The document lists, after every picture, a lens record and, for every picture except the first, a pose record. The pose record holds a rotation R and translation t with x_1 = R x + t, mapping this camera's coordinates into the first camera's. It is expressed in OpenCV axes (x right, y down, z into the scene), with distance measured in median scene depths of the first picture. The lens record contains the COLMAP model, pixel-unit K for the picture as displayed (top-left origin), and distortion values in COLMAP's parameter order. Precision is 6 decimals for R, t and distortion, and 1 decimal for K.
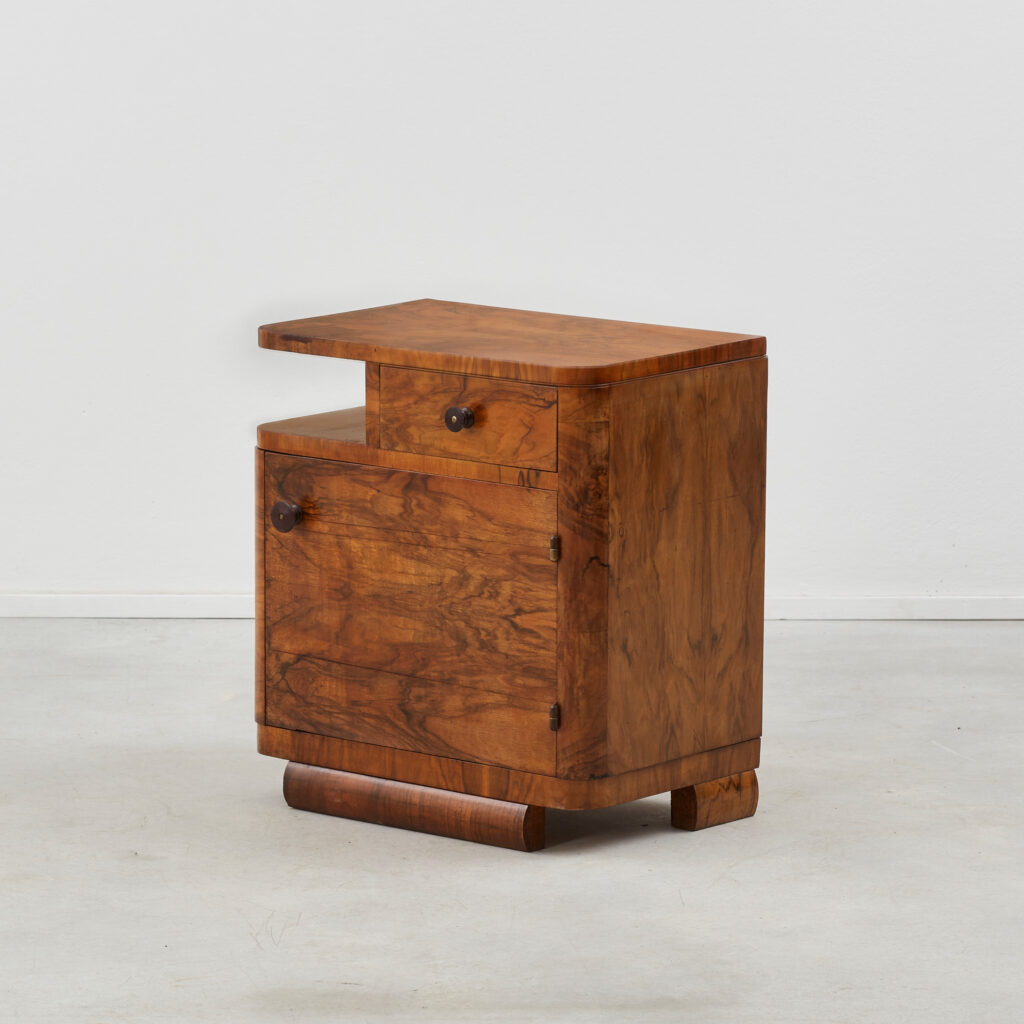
lens RADIAL K [[5008.9, 0, 512.1], [0, 5008.9, 512.1], [0, 0, 1]] dist [-0.143619, 0.000000]
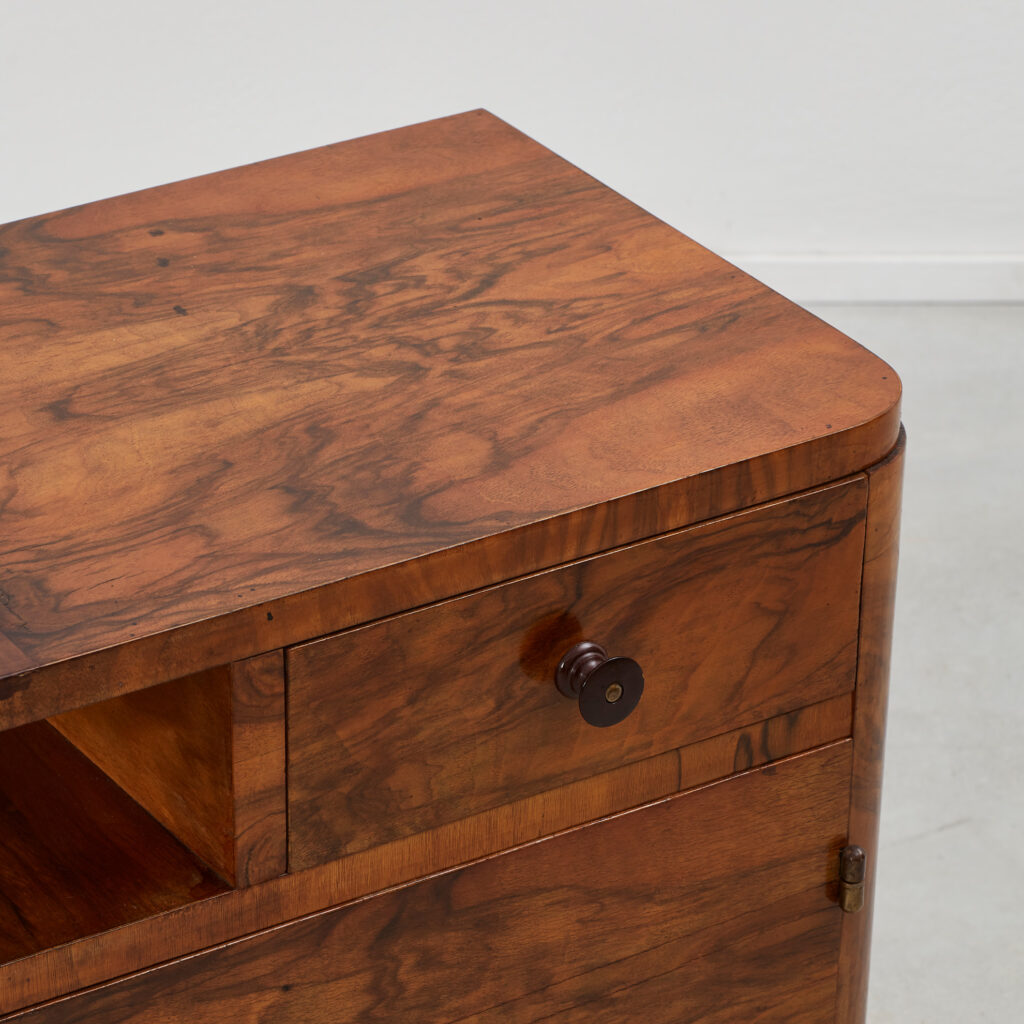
lens RADIAL K [[5008.9, 0, 511.1], [0, 5008.9, 512.8], [0, 0, 1]] dist [-0.143619, 0.000000]
pose [[0.289439, -0.442066, 0.849001, -0.288176], [0.143404, 0.896982, 0.418161, -0.167799], [-0.946393, 0.000718, 0.323016, 0.888079]]
